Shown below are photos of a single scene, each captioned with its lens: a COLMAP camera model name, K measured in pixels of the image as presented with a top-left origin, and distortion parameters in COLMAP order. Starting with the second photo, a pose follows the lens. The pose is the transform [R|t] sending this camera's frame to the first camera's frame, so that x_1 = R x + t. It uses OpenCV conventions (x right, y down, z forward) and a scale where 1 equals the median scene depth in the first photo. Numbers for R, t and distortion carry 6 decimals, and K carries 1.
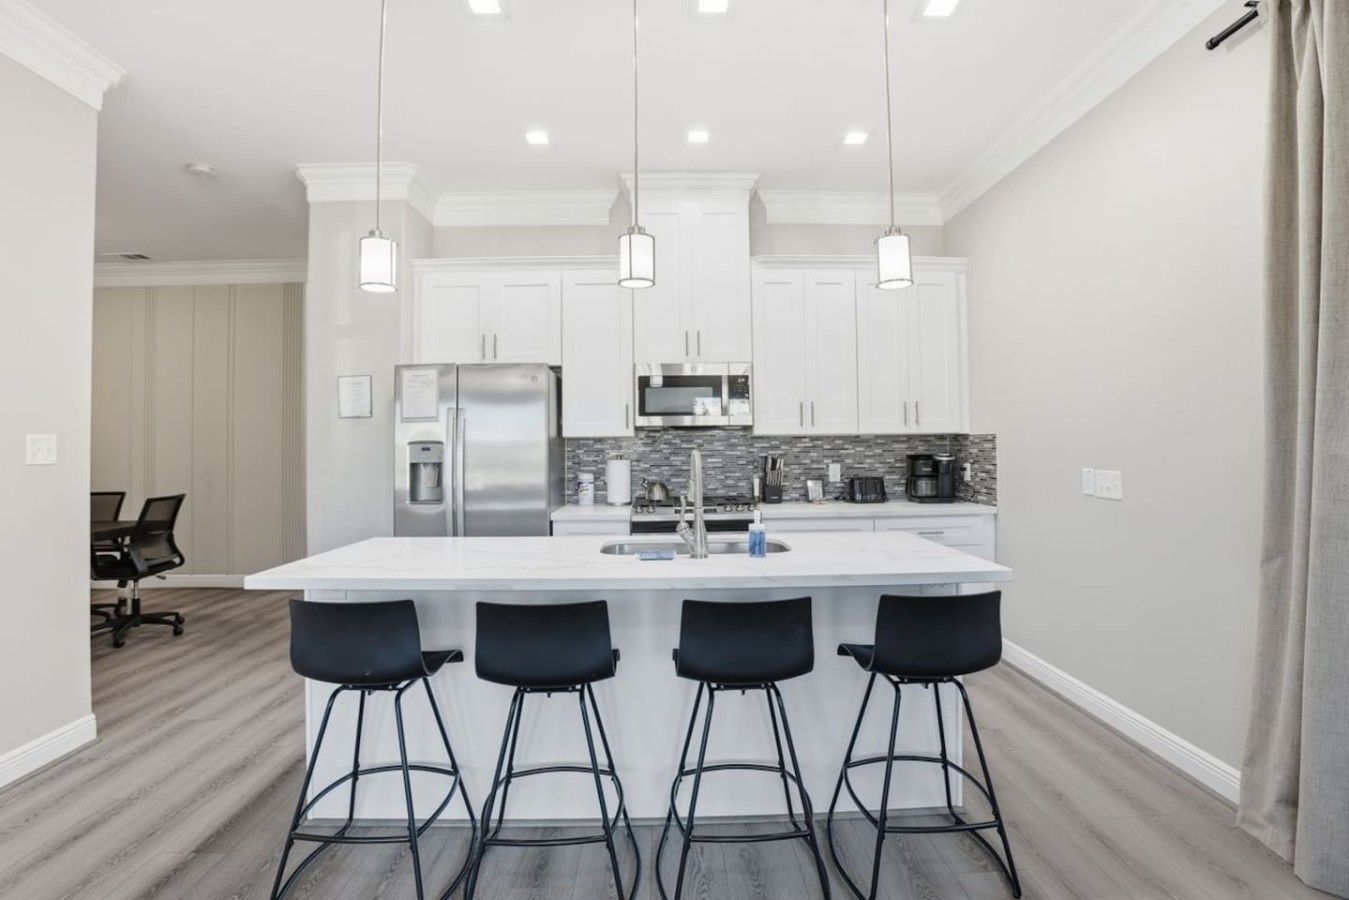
lens RADIAL K [[636.6, 0, 676.2], [0, 636.6, 432.0], [0, 0, 1]] dist [-0.067734, 0.028999]
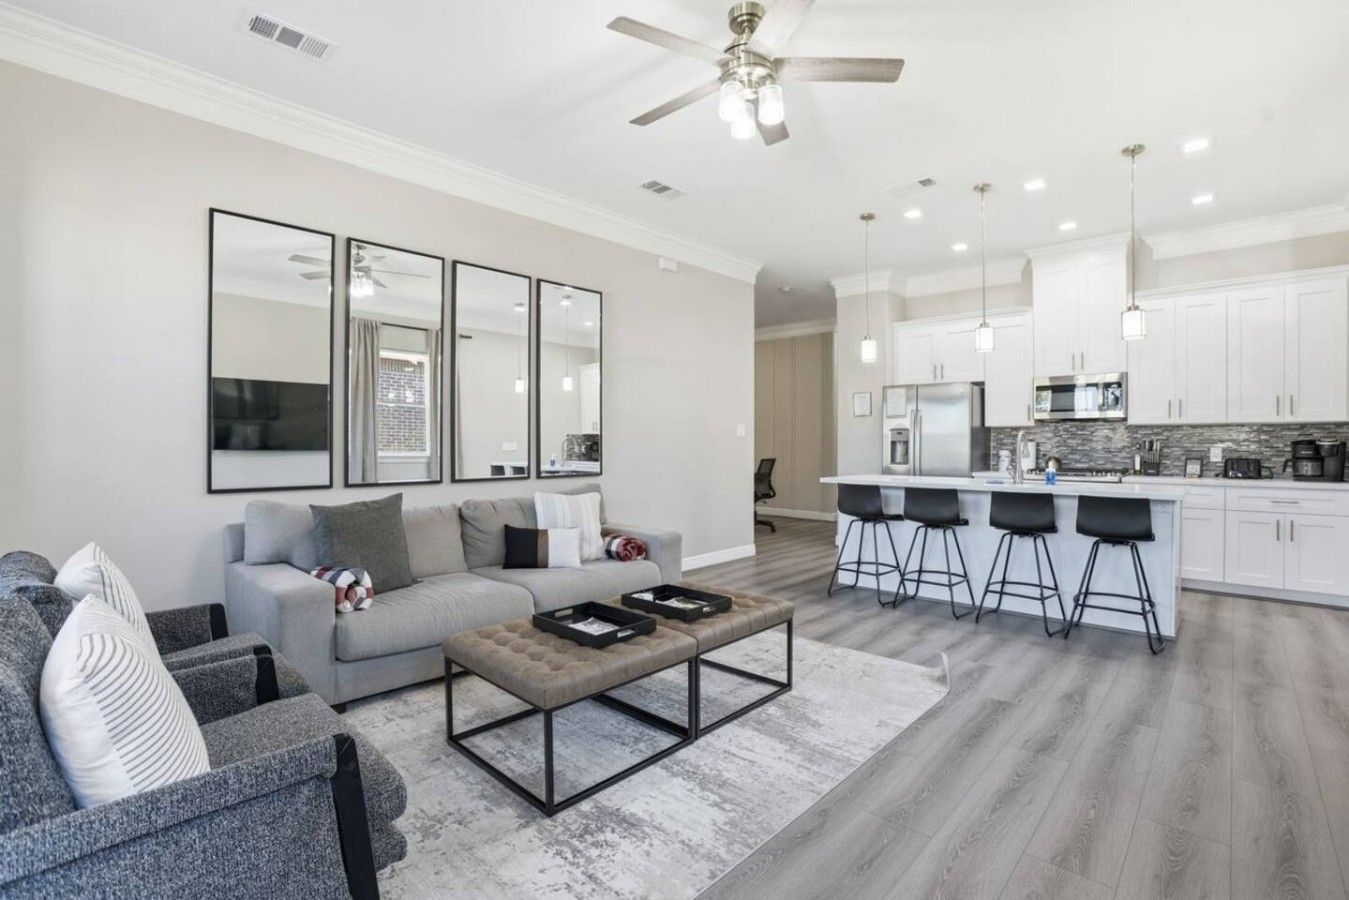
lens RADIAL K [[636.6, 0, 676.2], [0, 636.6, 432.0], [0, 0, 1]] dist [-0.067734, 0.028999]
pose [[0.718749, 0.001498, -0.695268, 0.352127], [0.001813, 0.999990, 0.004029, 0.014418], [0.695267, -0.004156, 0.718740, -0.648171]]
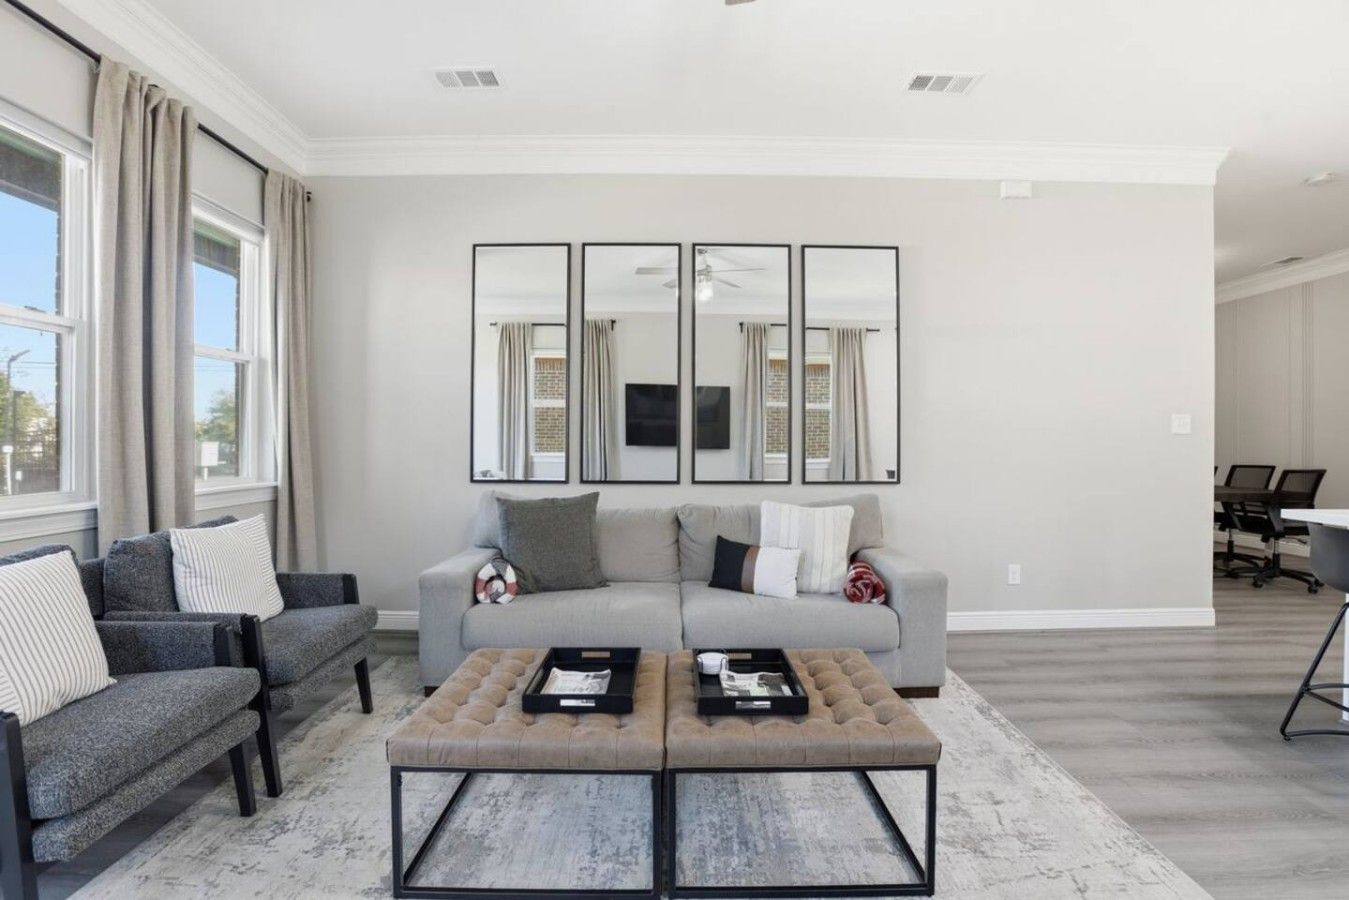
lens RADIAL K [[636.6, 0, 676.2], [0, 636.6, 432.0], [0, 0, 1]] dist [-0.067734, 0.028999]
pose [[-0.006158, 0.003207, -0.999976, 0.334520], [0.010964, 0.999935, 0.003139, 0.018960], [0.999921, -0.010945, -0.006193, -0.165690]]
